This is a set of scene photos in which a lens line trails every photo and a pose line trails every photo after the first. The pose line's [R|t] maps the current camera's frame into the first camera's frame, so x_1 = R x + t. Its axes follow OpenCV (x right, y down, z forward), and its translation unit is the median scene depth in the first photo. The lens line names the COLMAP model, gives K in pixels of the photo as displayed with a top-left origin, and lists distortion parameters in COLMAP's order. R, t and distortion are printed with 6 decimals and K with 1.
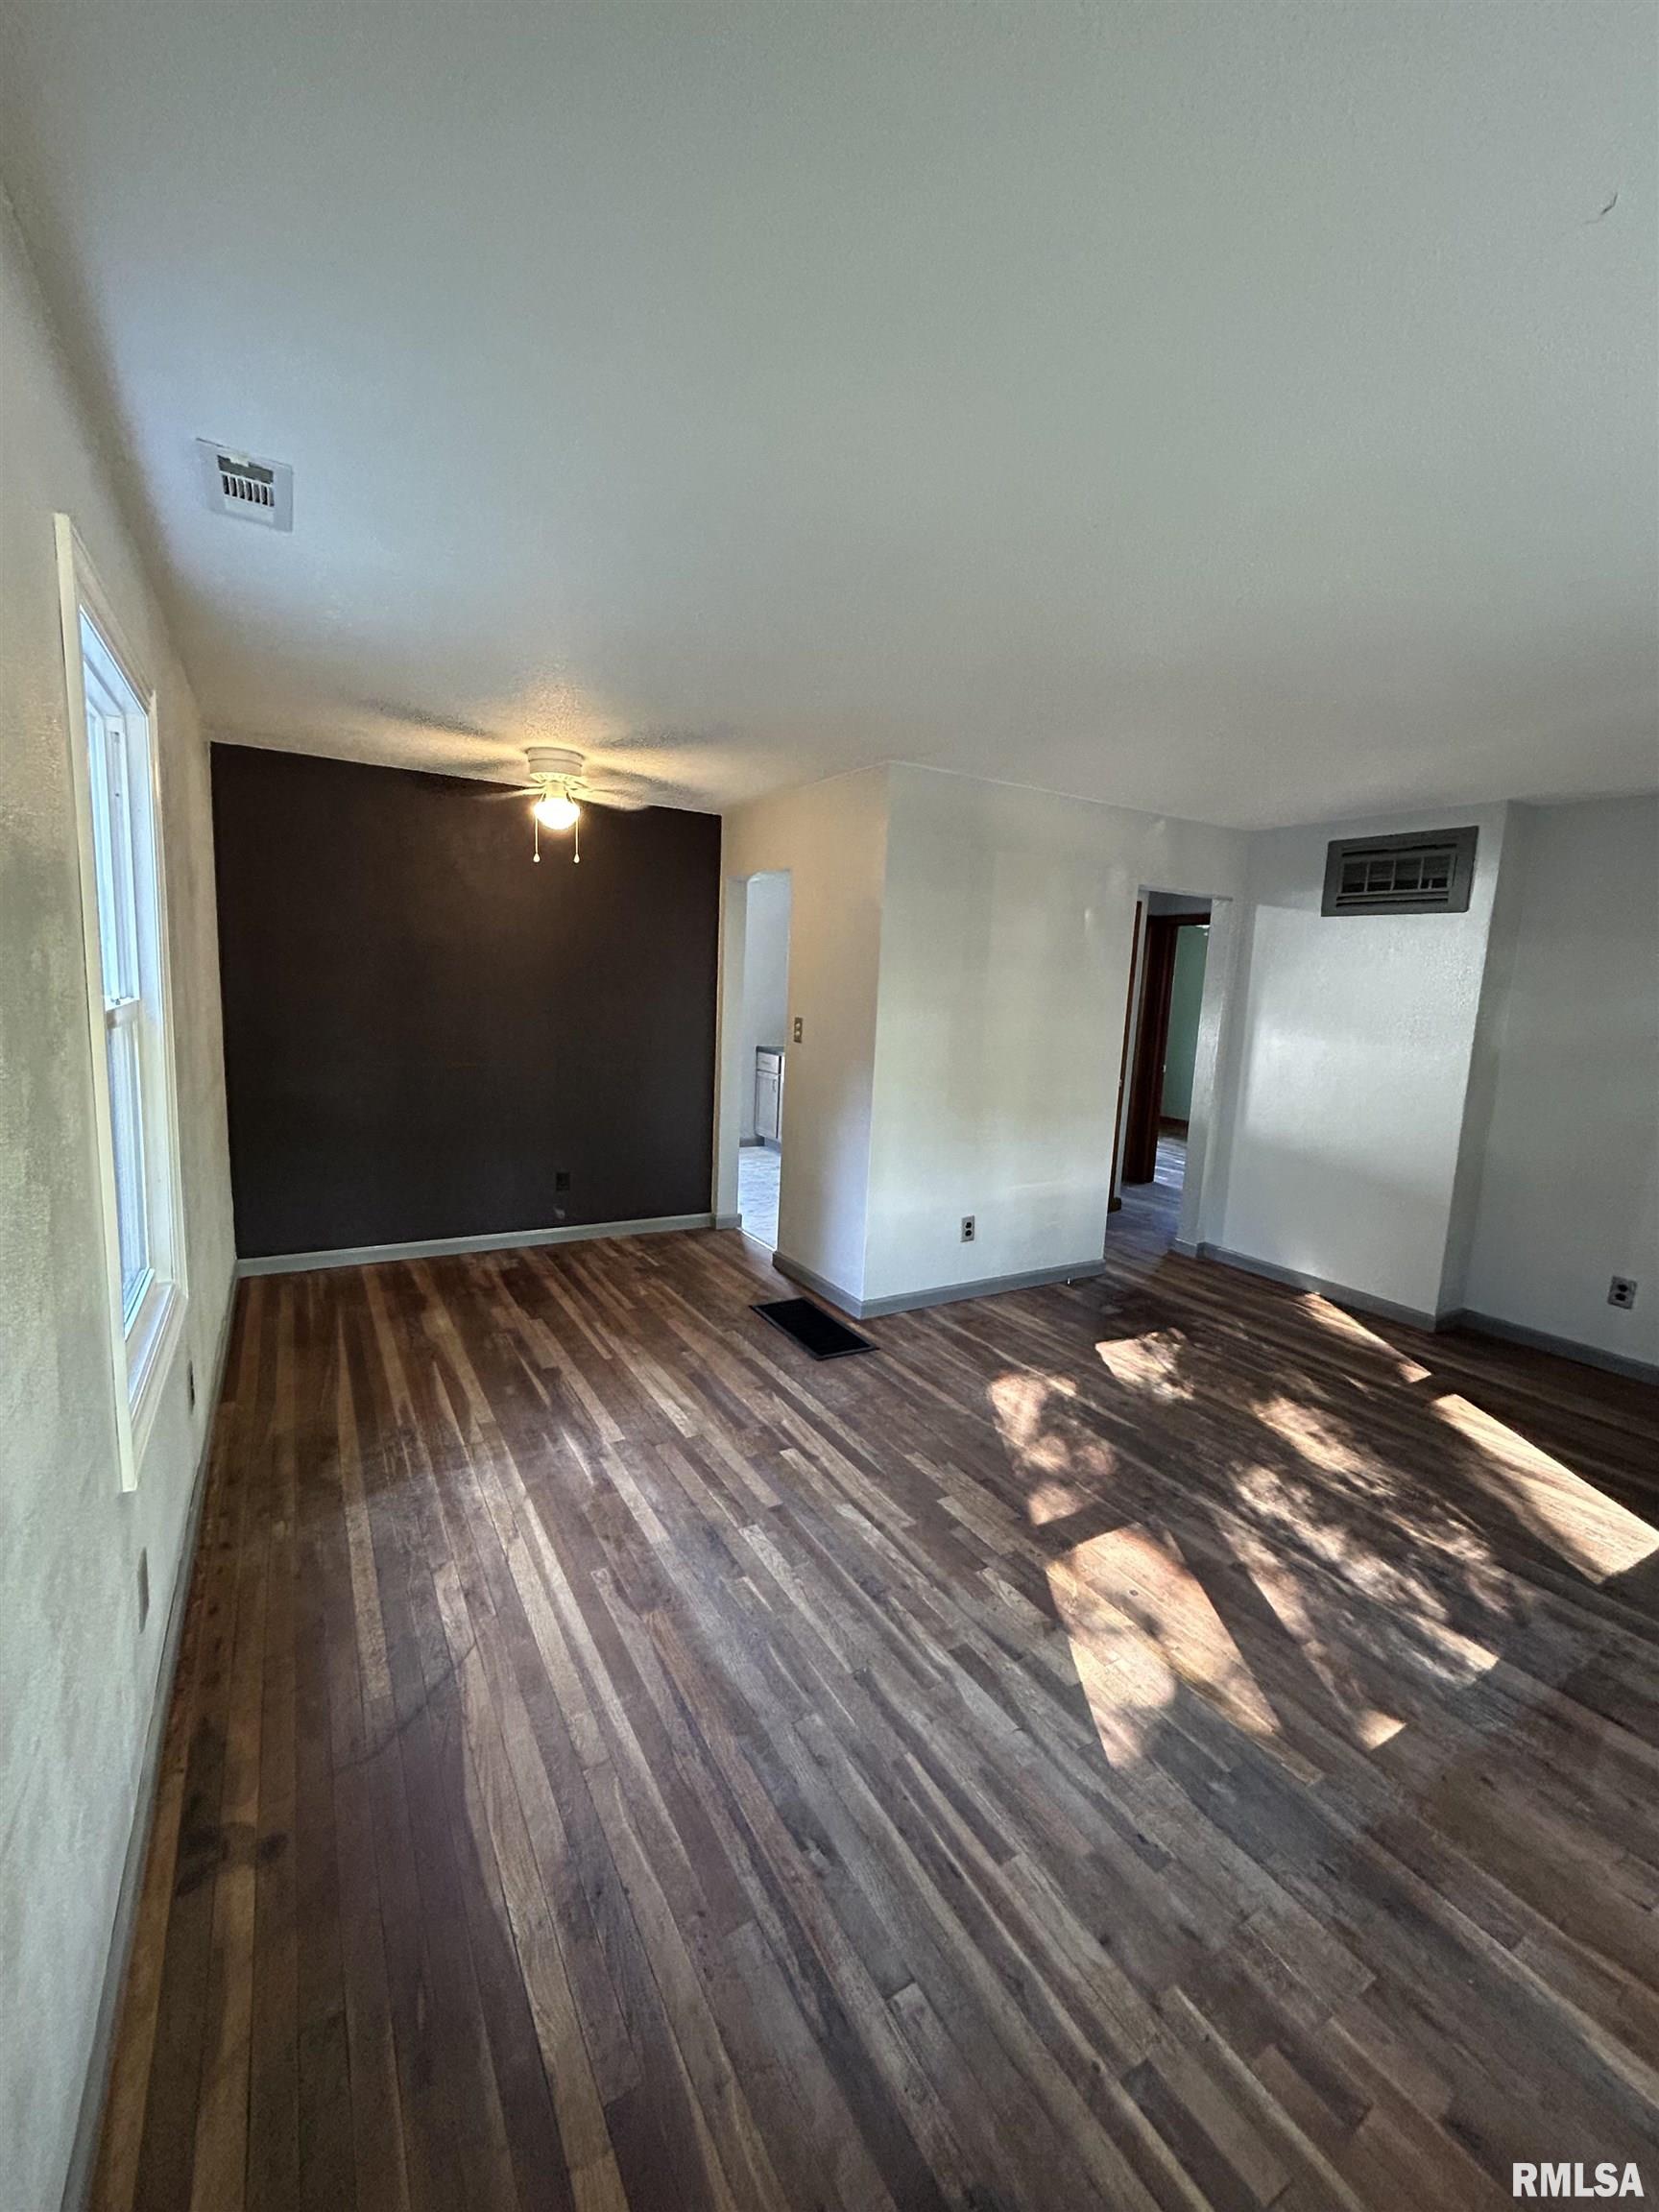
lens RADIAL K [[895.7, 0, 831.8], [0, 895.7, 1100.8], [0, 0, 1]] dist [-0.005143, 0.004065]
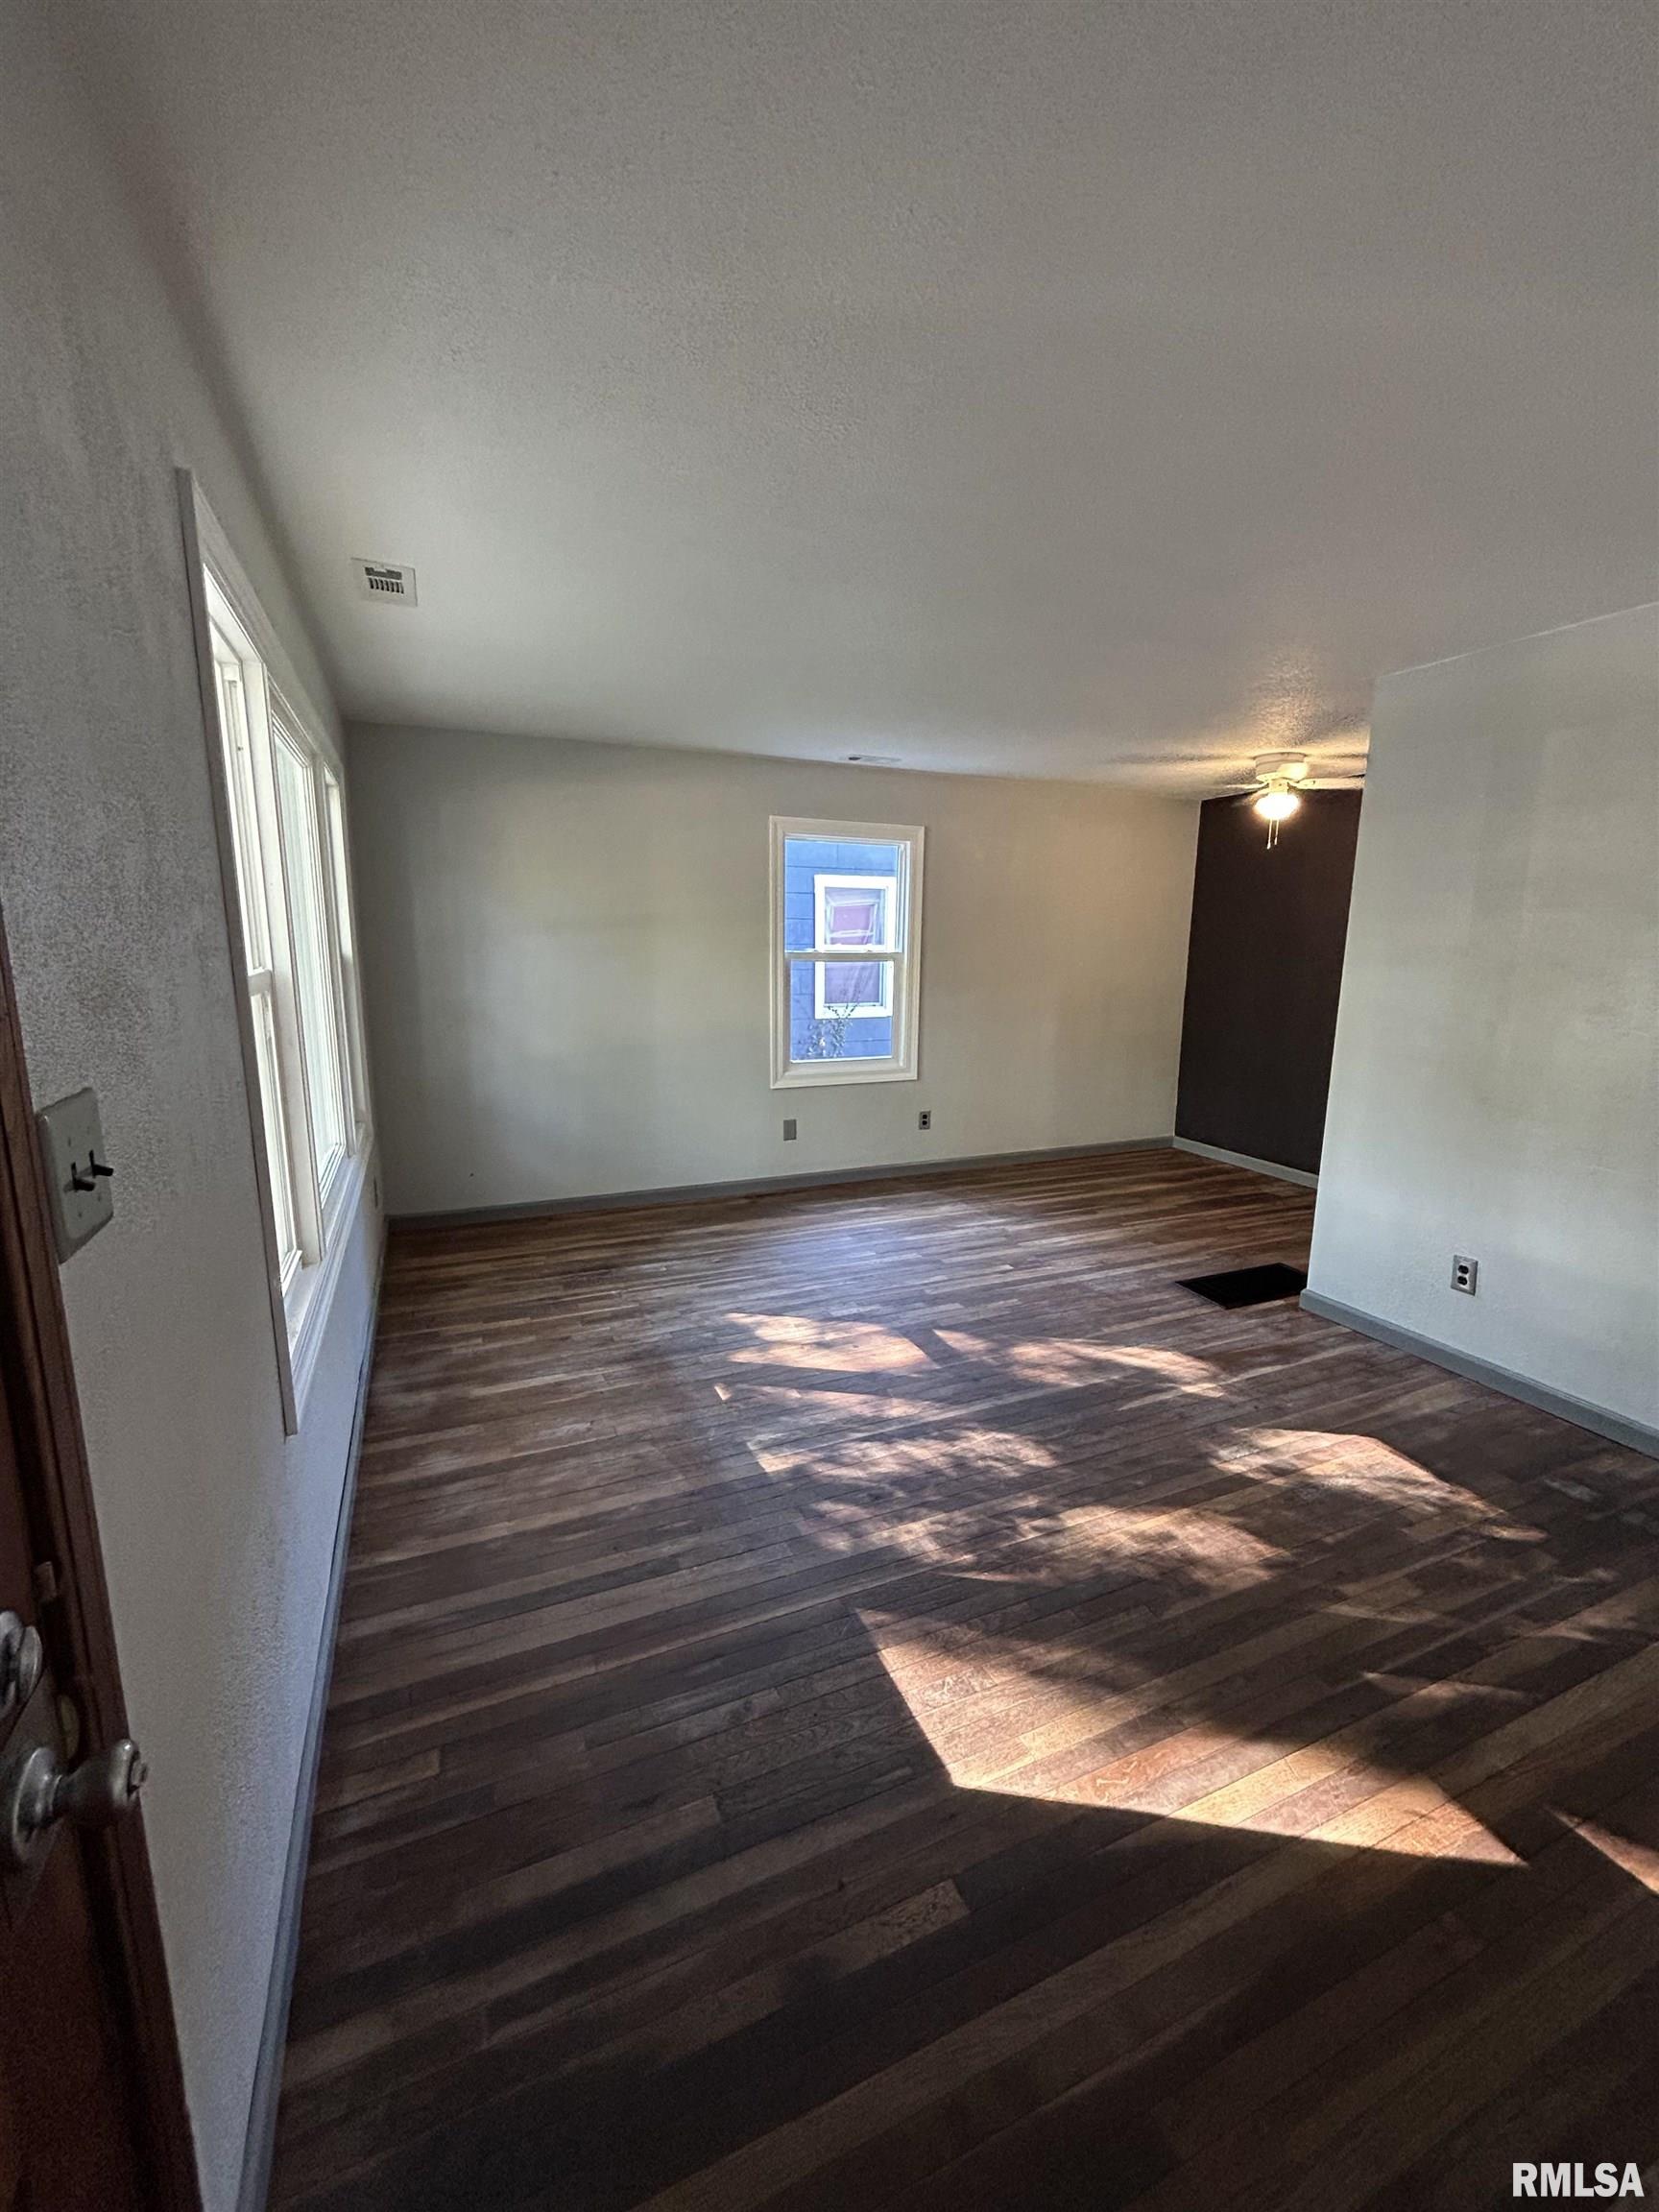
lens RADIAL K [[895.7, 0, 831.8], [0, 895.7, 1100.8], [0, 0, 1]] dist [-0.005143, 0.004065]
pose [[-0.119787, 0.134927, -0.983588, 1.370915], [-0.152075, 0.976536, 0.152480, -0.040155], [0.981083, 0.167845, -0.096457, 0.833579]]
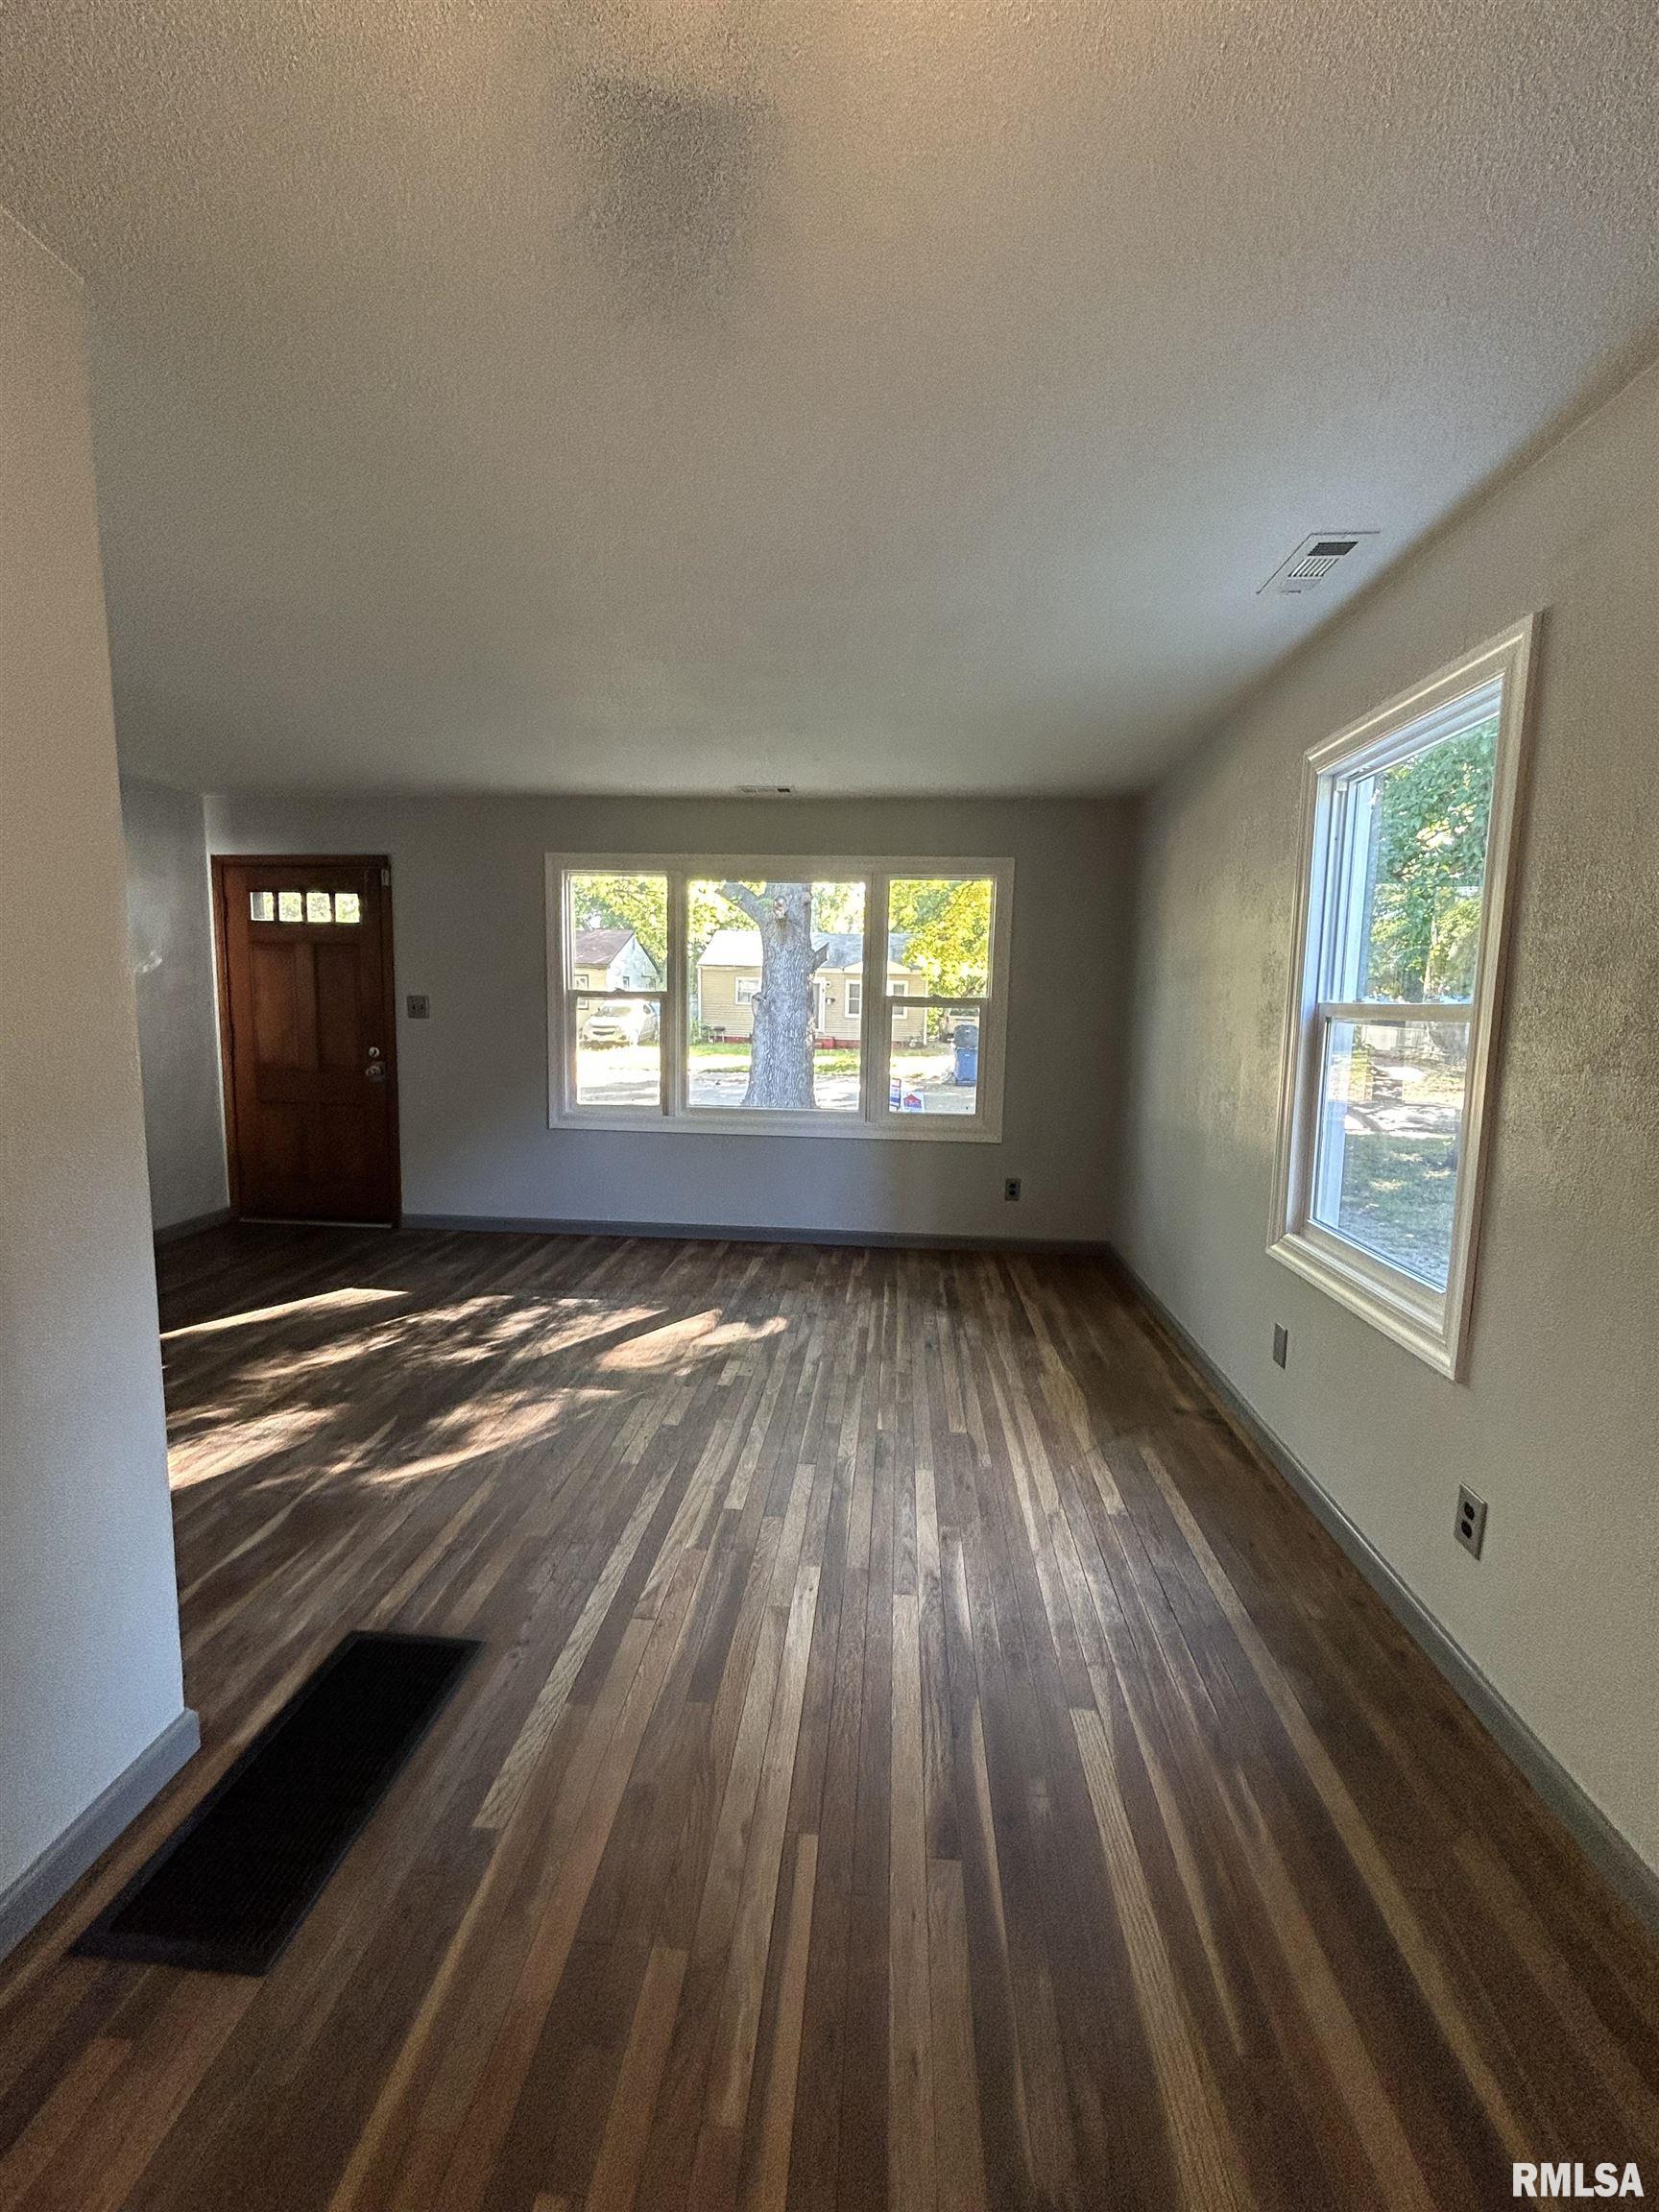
lens RADIAL K [[895.7, 0, 831.8], [0, 895.7, 1100.8], [0, 0, 1]] dist [-0.005143, 0.004065]
pose [[-0.815313, -0.126229, 0.565094, -0.562340], [0.024032, 0.967730, 0.250842, -0.190338], [-0.578522, 0.218095, -0.785969, 1.554139]]
